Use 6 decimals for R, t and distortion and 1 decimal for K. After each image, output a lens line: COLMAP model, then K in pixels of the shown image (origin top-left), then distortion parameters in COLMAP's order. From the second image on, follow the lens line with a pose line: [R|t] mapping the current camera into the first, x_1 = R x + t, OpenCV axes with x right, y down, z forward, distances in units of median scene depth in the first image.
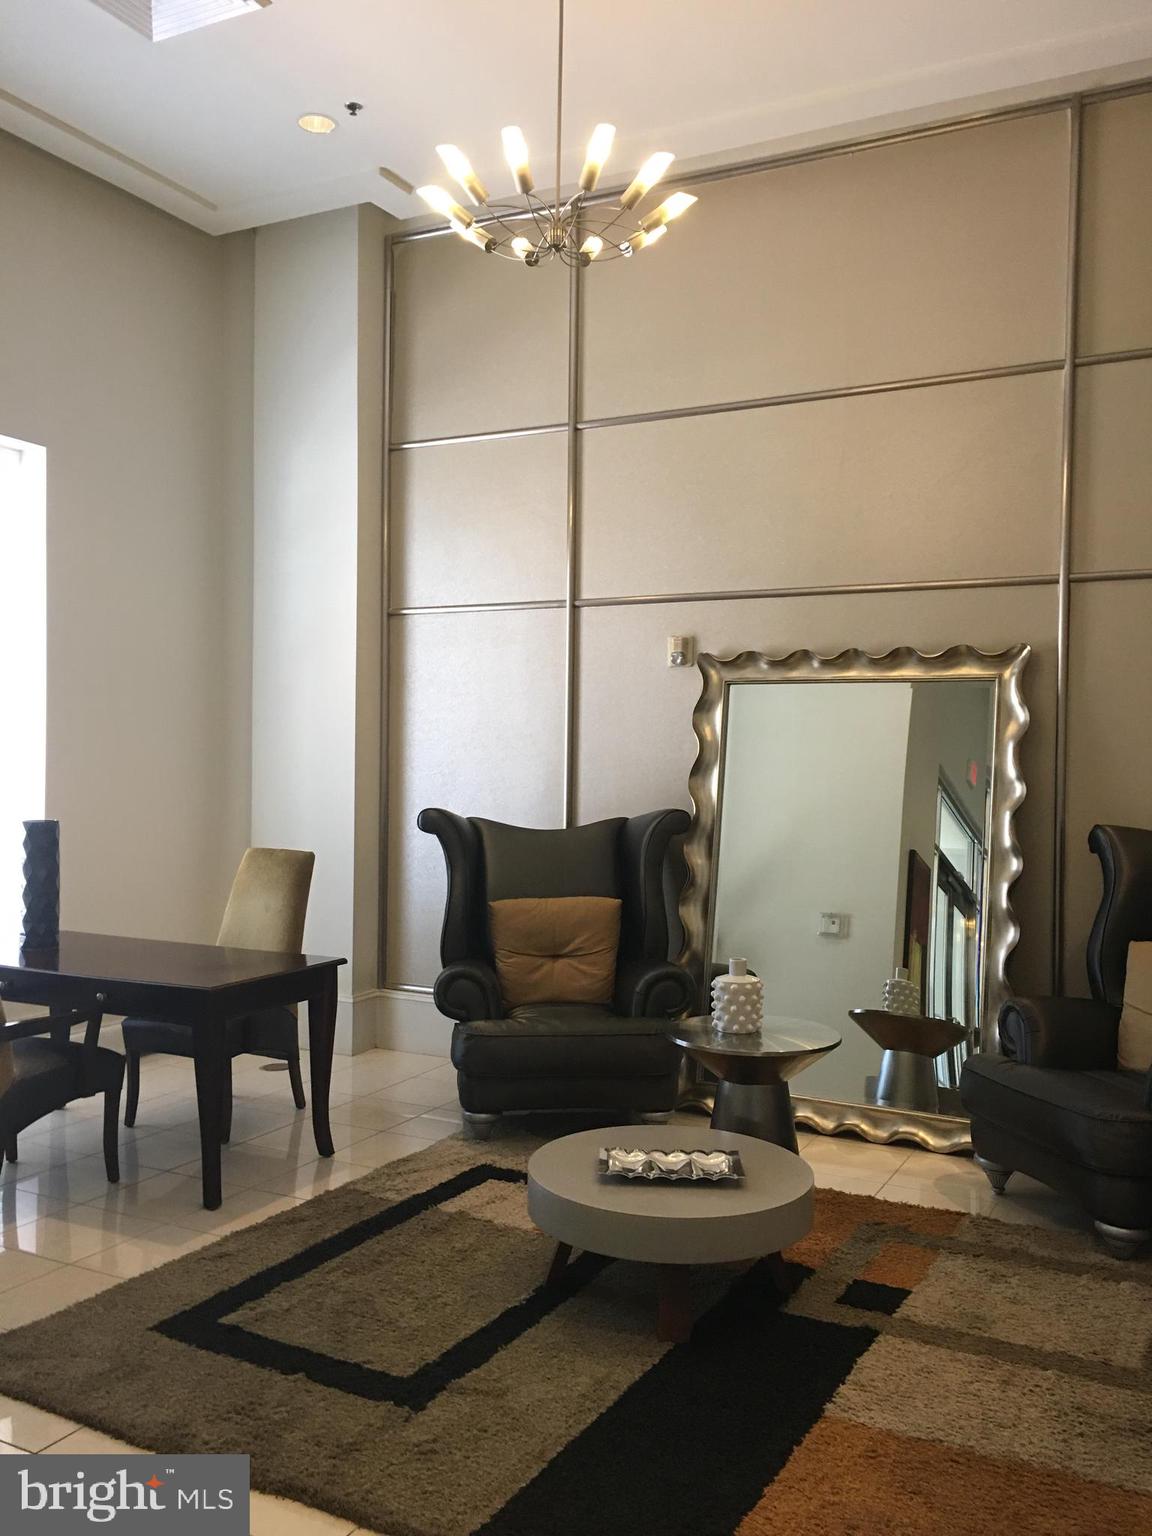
lens RADIAL K [[1306.7, 0, 590.0], [0, 1306.7, 775.8], [0, 0, 1]] dist [0.079965, -0.116299]
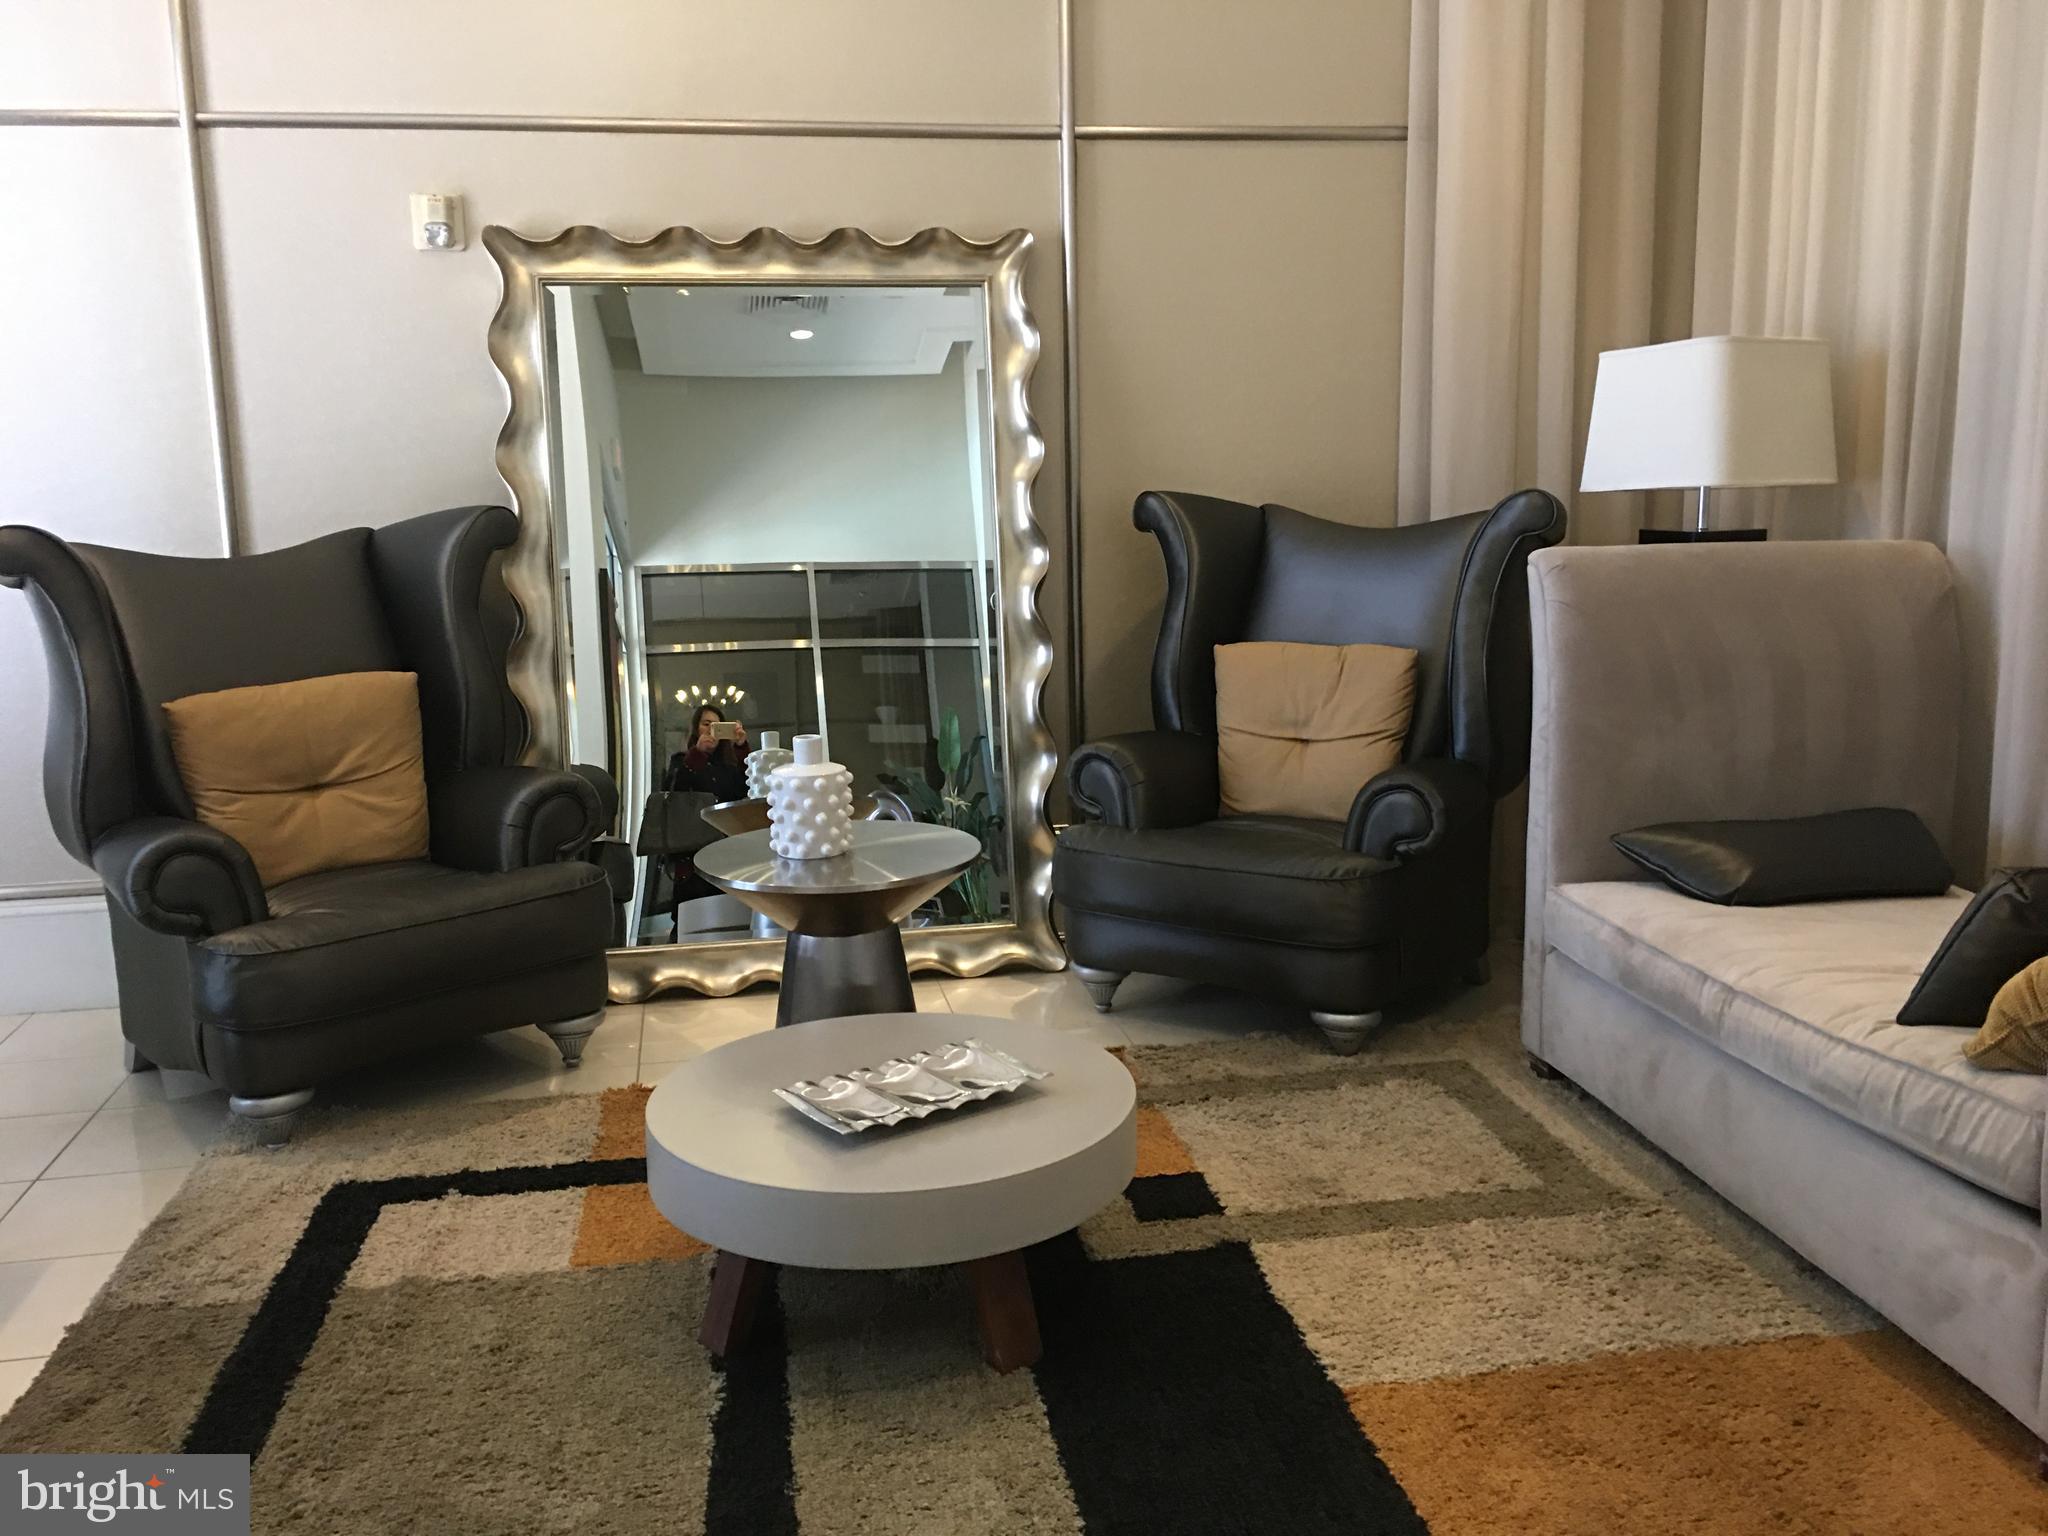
lens RADIAL K [[1742.3, 0, 1031.9], [0, 1742.3, 737.8], [0, 0, 1]] dist [0.079965, -0.116299]
pose [[0.784704, -0.131306, 0.605803, -0.263308], [0.041399, 0.986226, 0.160137, 0.014841], [-0.618486, -0.100580, 0.779332, 0.283324]]
